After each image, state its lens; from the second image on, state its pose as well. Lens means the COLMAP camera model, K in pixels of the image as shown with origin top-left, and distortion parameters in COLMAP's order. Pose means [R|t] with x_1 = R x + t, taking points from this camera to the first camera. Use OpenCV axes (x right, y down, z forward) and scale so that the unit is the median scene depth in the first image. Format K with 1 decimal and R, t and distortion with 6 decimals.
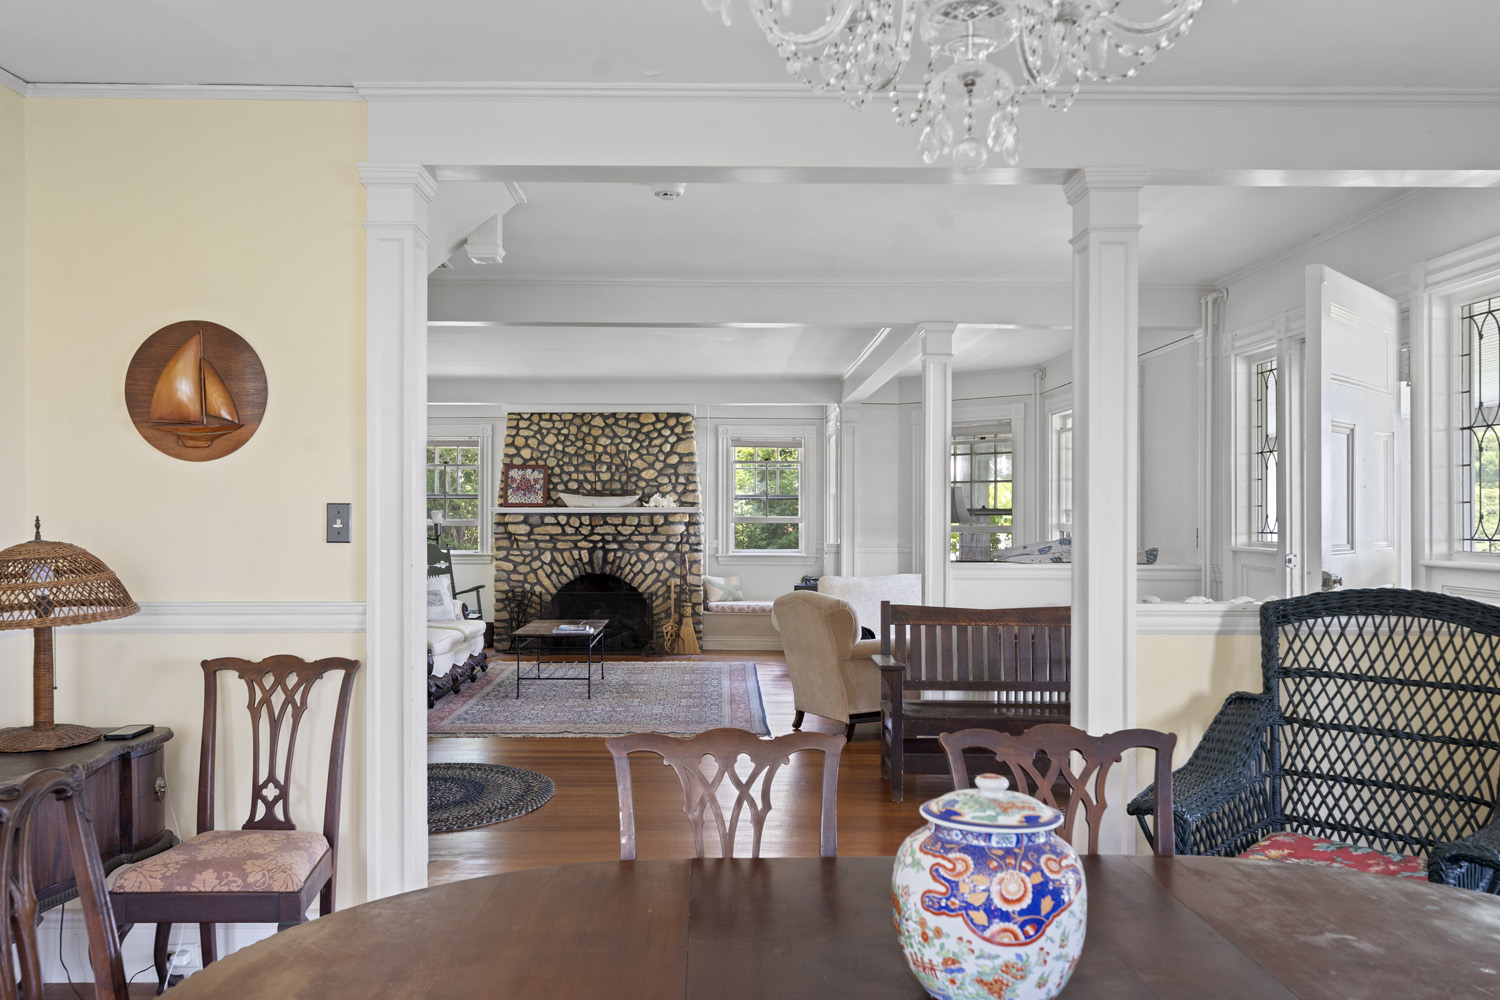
lens RADIAL K [[1259.1, 0, 747.5], [0, 1259.1, 504.6], [0, 0, 1]] dist [-0.001865, 0.010906]
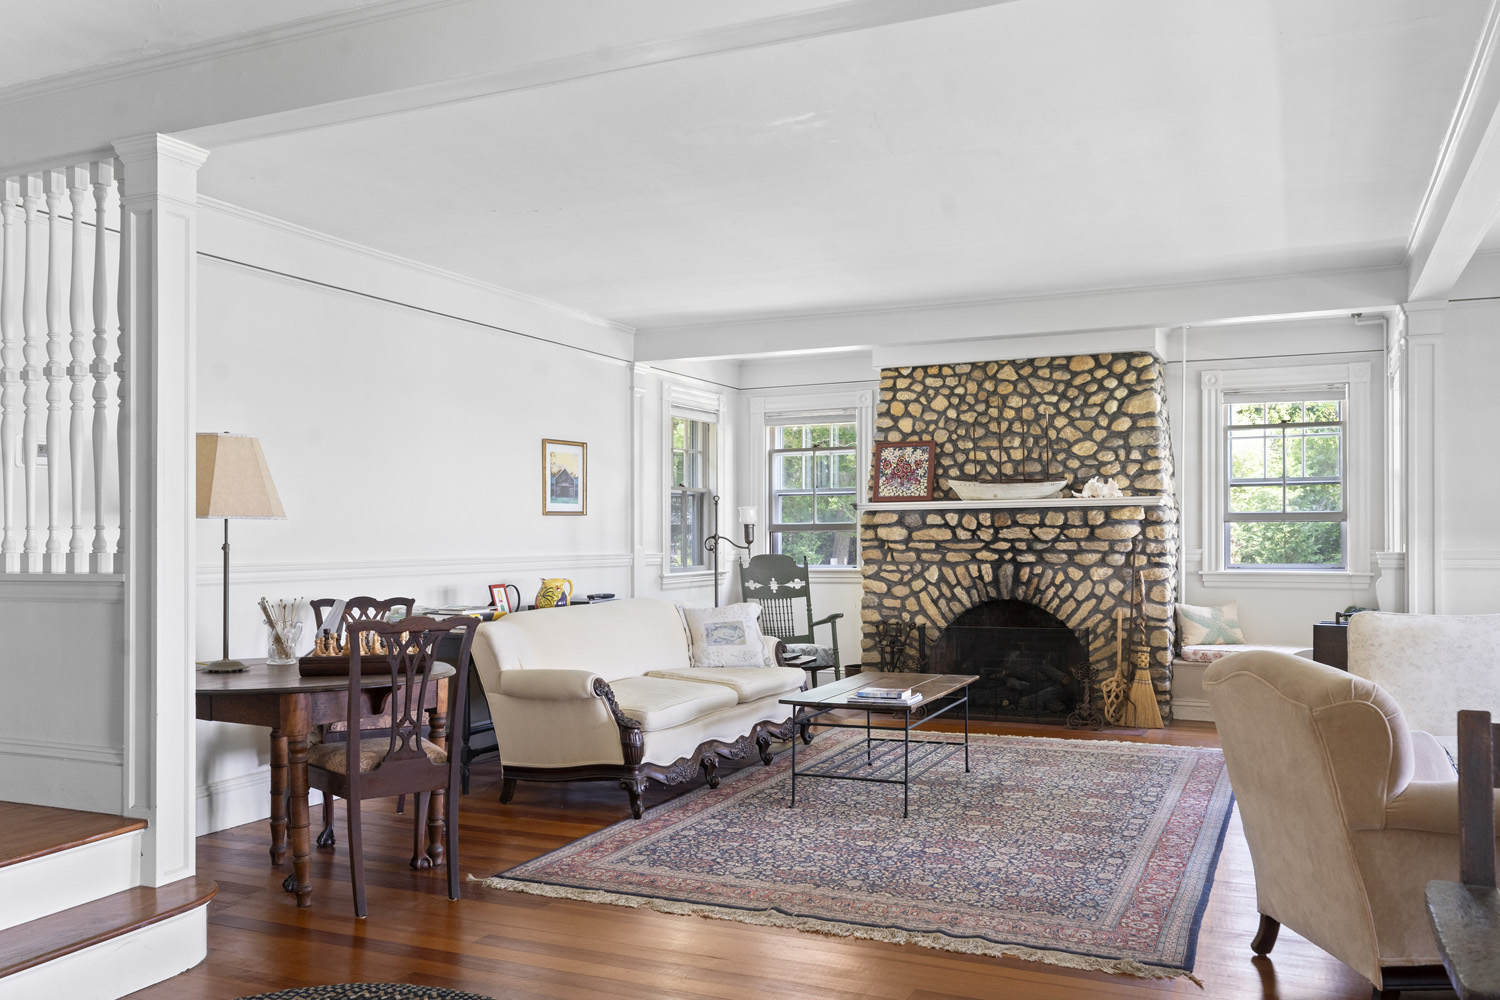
lens RADIAL K [[1259.1, 0, 769.5], [0, 1259.1, 547.2], [0, 0, 1]] dist [-0.001865, 0.010906]
pose [[0.912196, -0.004524, -0.409730, 0.040956], [0.011891, 0.999810, 0.015434, 0.015286], [0.409582, -0.018951, 0.912076, 0.336185]]
